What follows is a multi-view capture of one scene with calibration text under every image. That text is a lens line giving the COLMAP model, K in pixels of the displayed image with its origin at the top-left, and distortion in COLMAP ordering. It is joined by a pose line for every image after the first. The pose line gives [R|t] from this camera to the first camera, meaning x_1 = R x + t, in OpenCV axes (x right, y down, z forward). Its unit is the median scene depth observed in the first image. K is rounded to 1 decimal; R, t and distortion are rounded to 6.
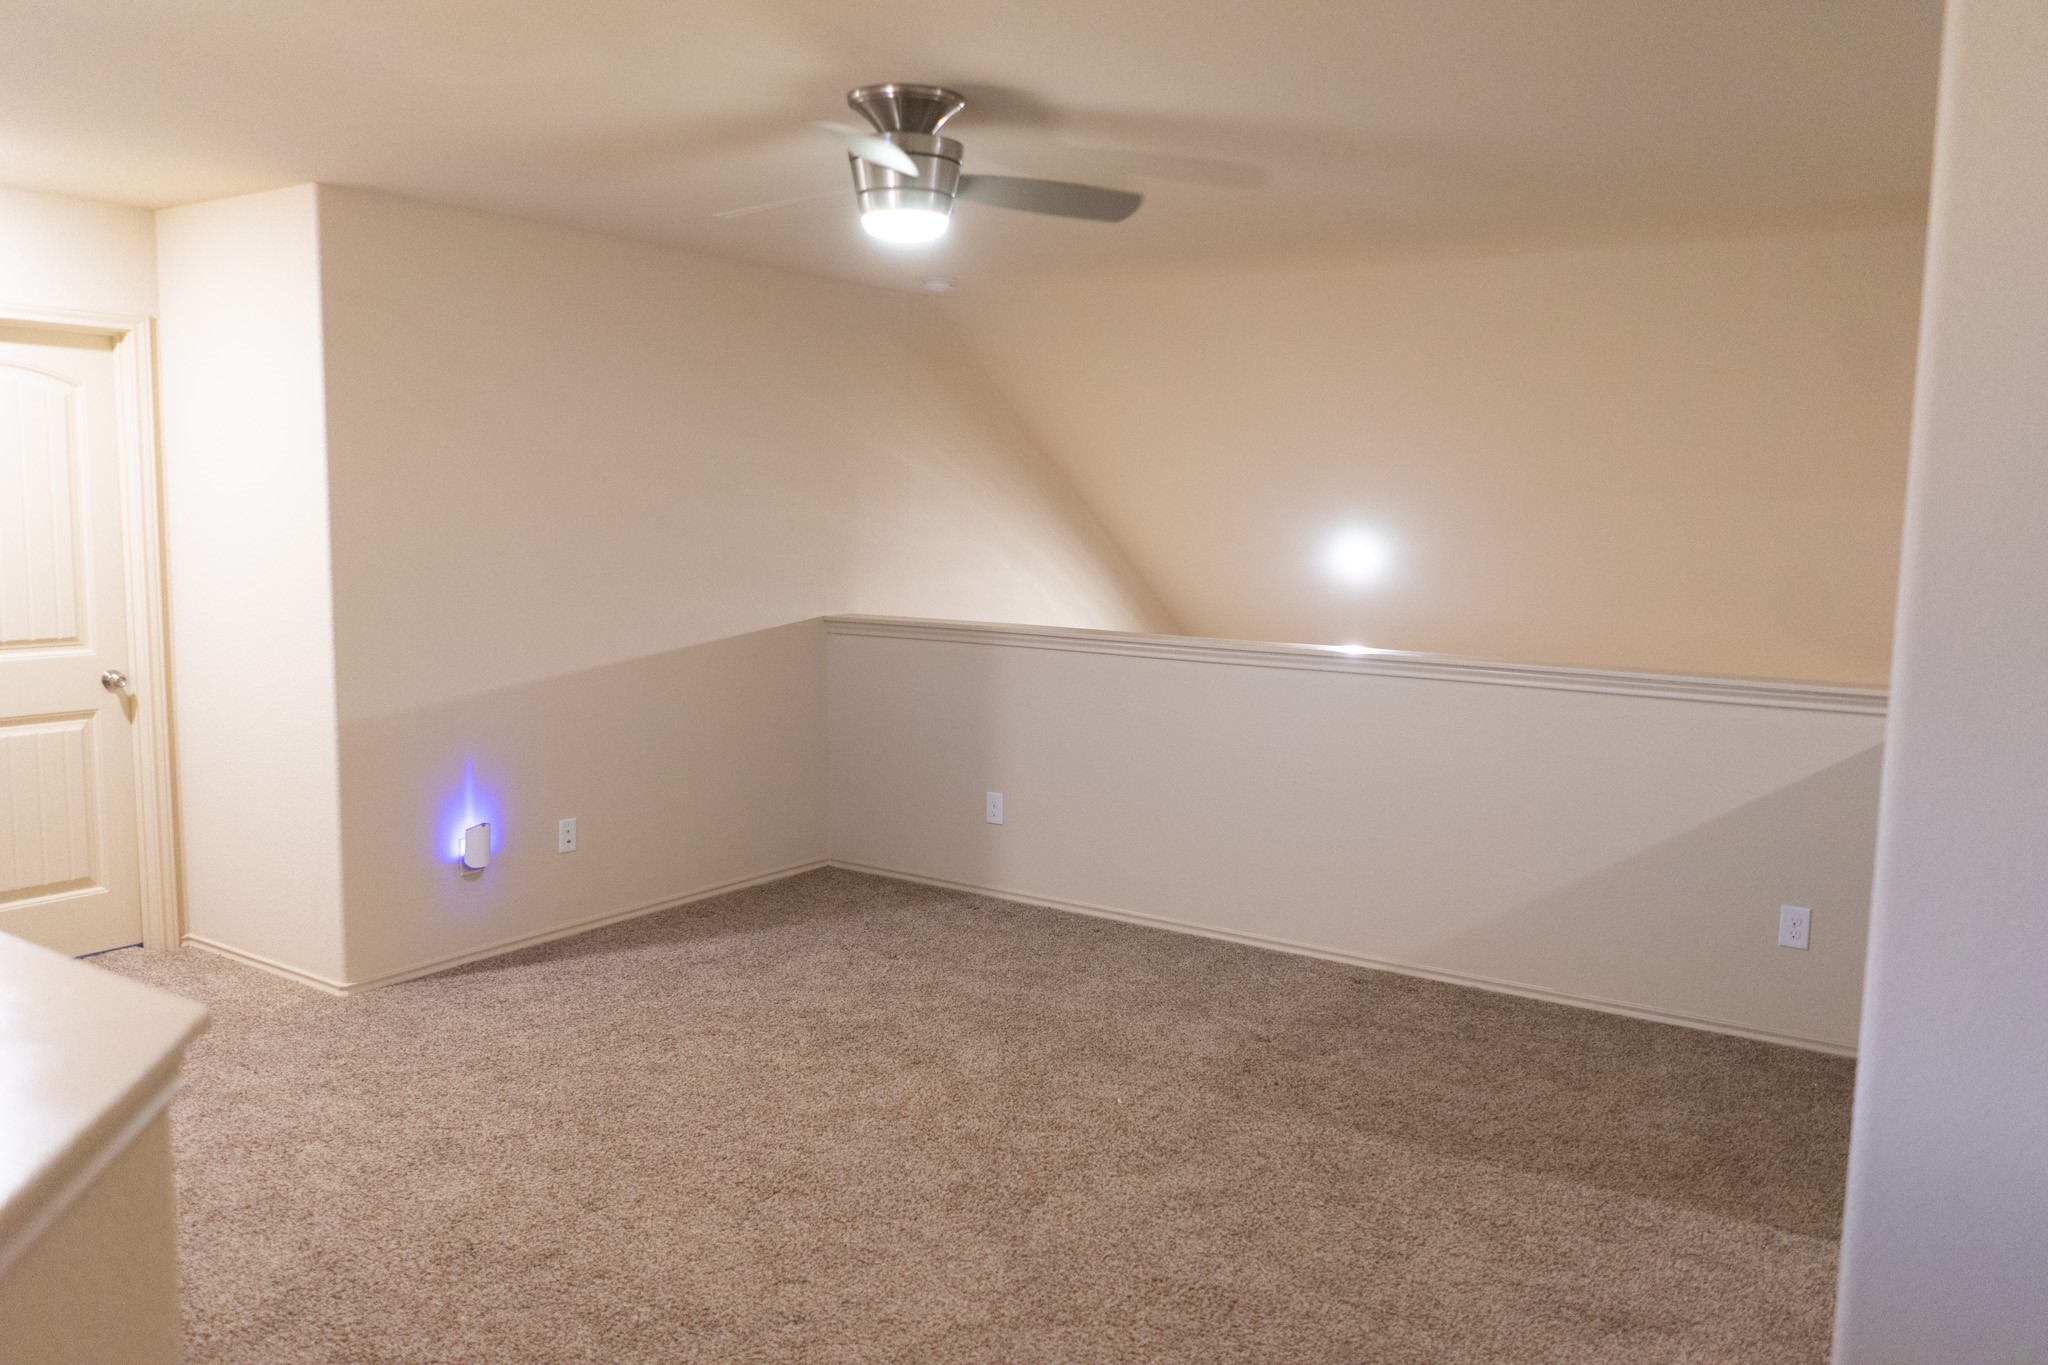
lens RADIAL K [[1569.4, 0, 1018.4], [0, 1569.4, 685.0], [0, 0, 1]] dist [-0.020455, 0.002327]
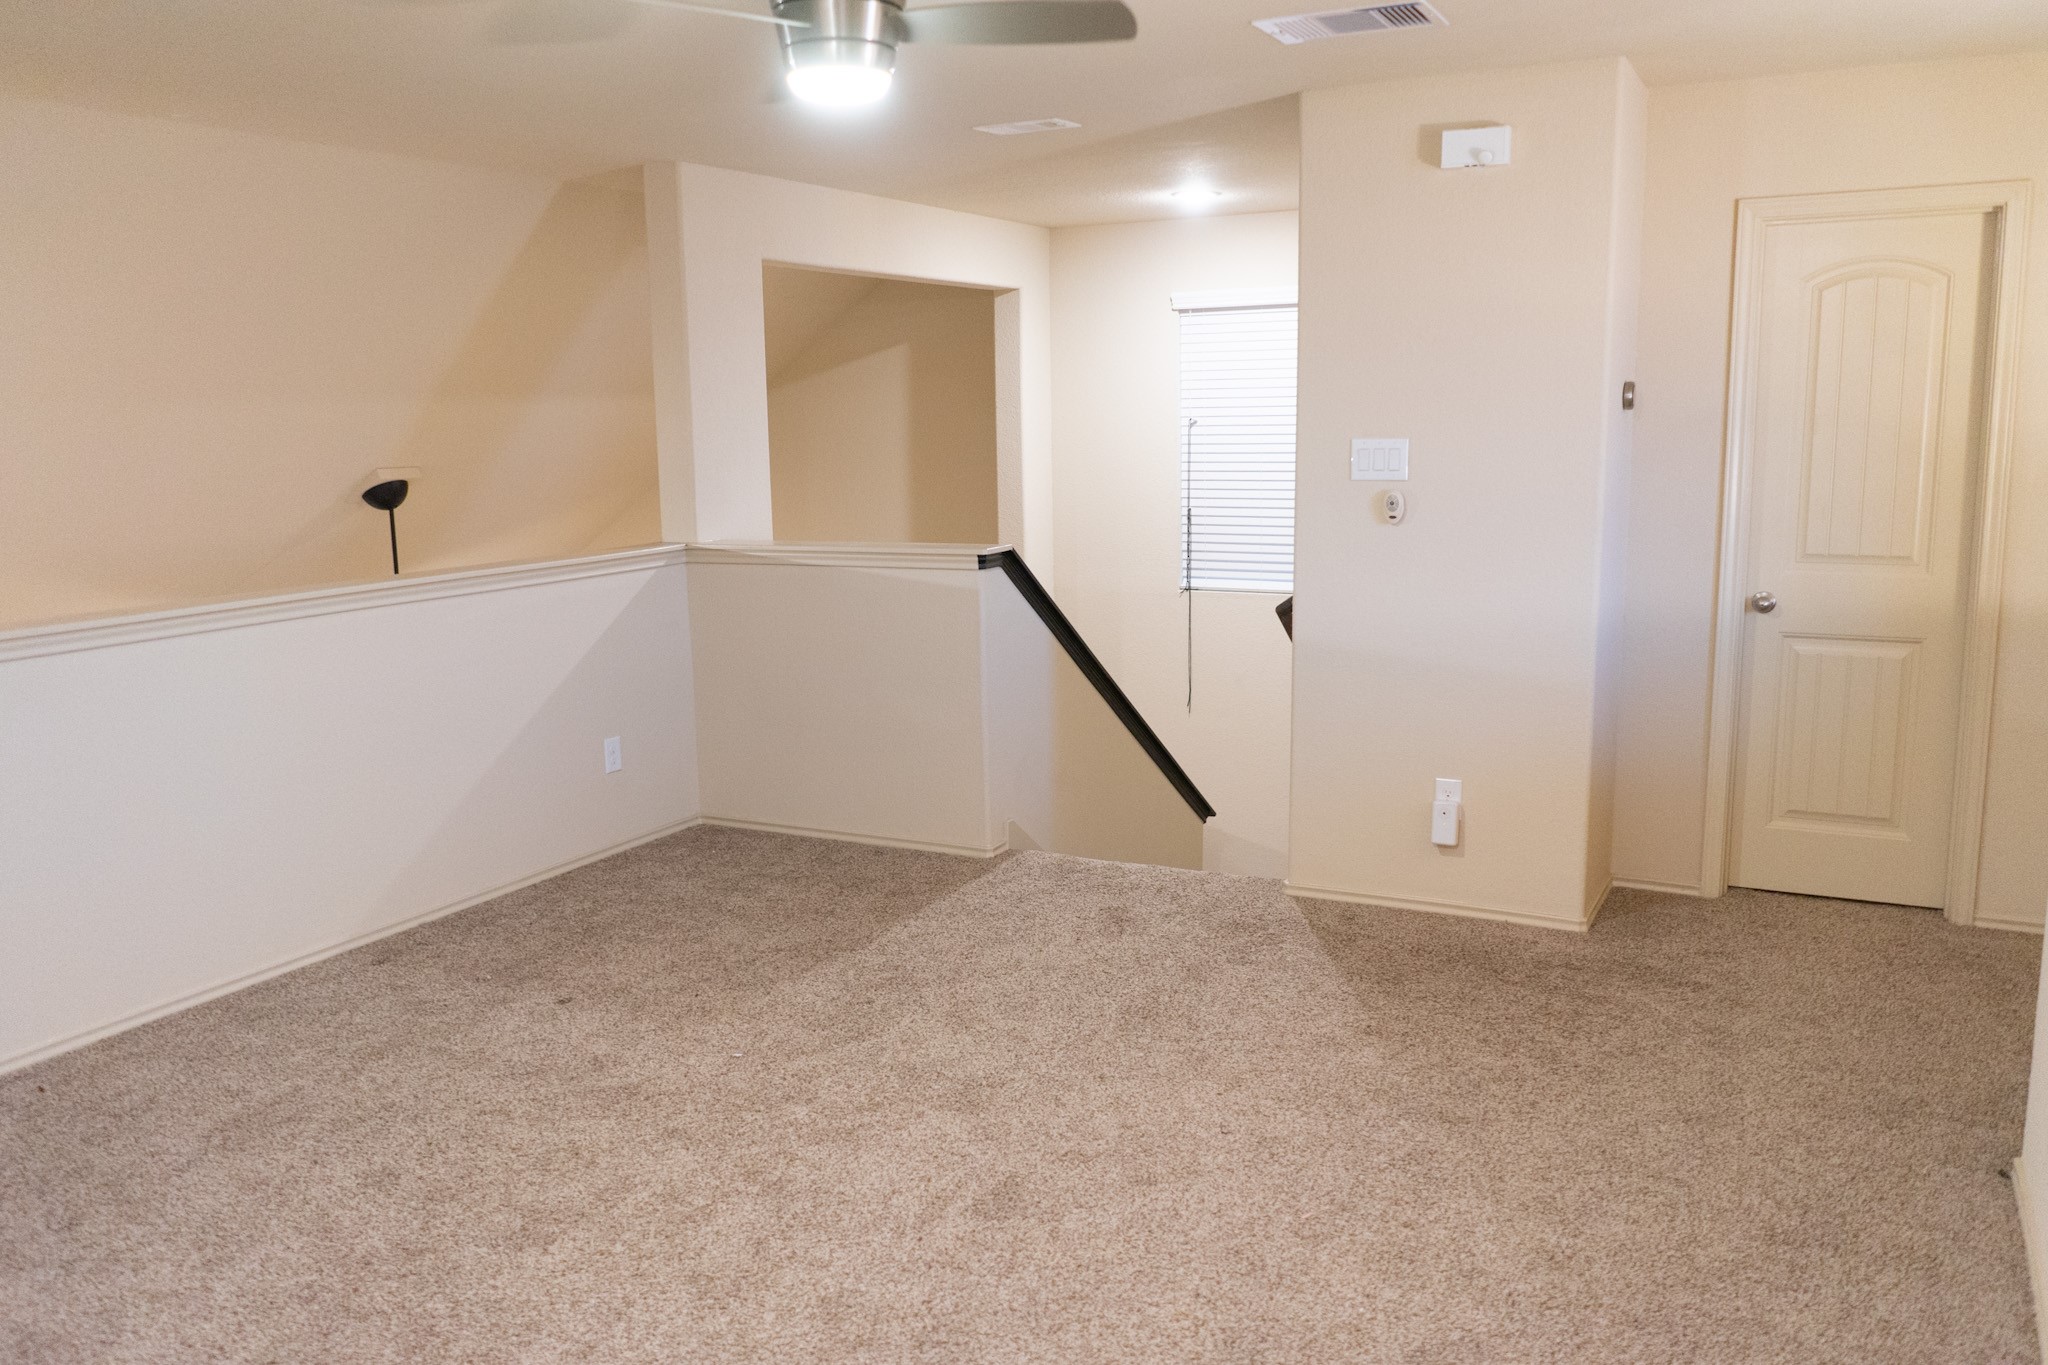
lens RADIAL K [[1571.6, 0, 1024.0], [0, 1571.6, 682.5], [0, 0, 1]] dist [-0.020353, 0.004763]
pose [[-0.114754, -0.177855, 0.977343, -0.743238], [0.128714, 0.972887, 0.192157, -0.096421], [-0.985020, 0.147849, -0.088750, 0.794258]]
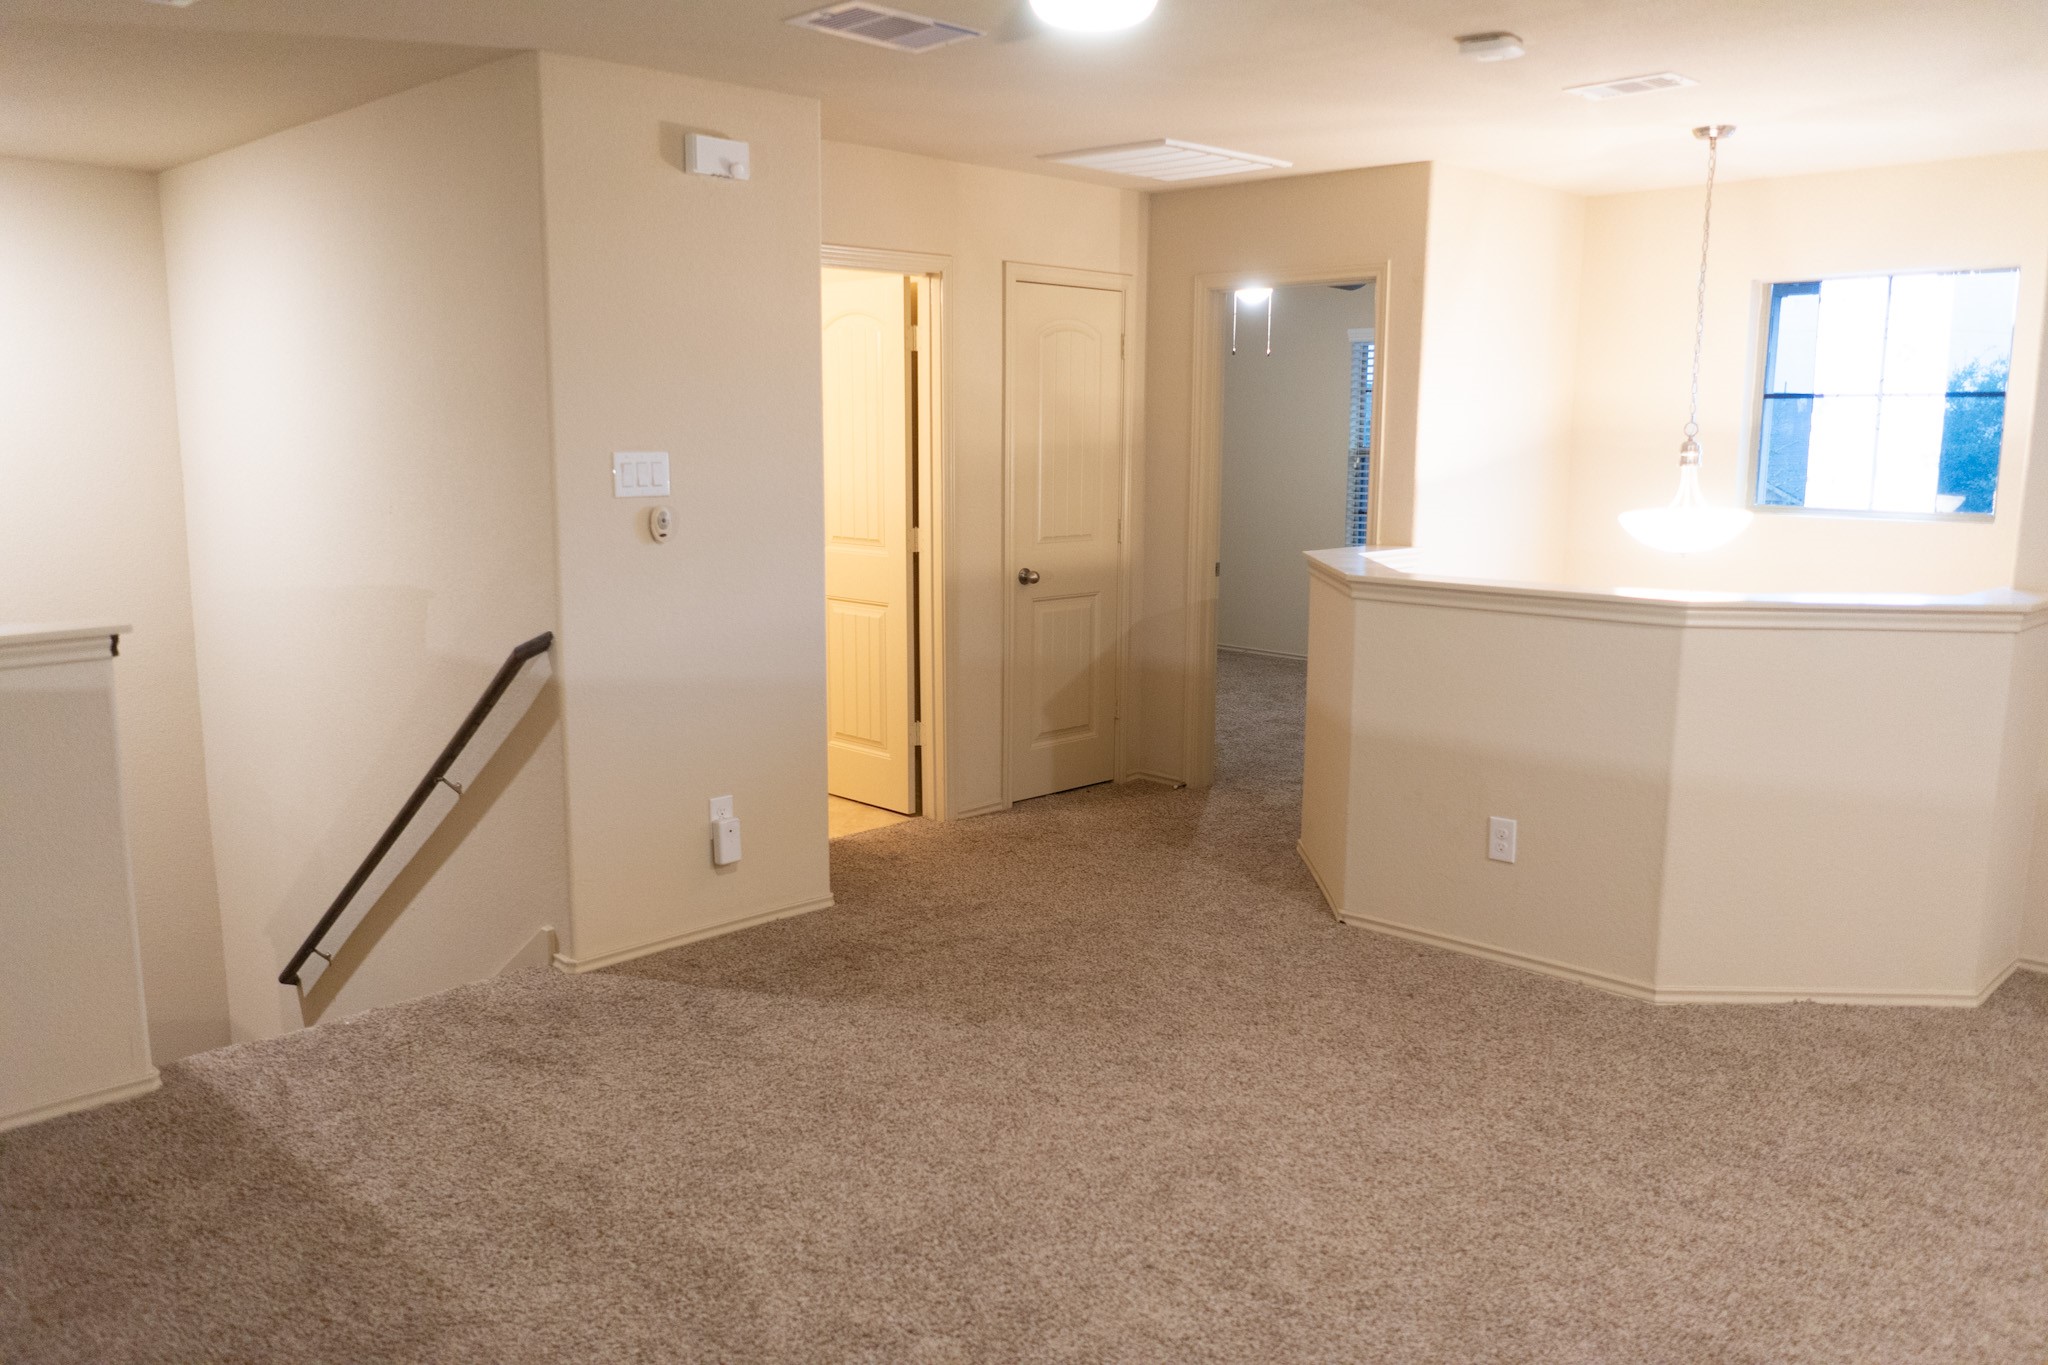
lens RADIAL K [[1571.6, 0, 1024.0], [0, 1571.6, 682.5], [0, 0, 1]] dist [-0.020353, 0.004763]
pose [[-0.982876, -0.058764, 0.174645, -0.136170], [-0.007399, 0.959609, 0.281241, -0.159747], [-0.184118, 0.275133, -0.943611, 1.346737]]
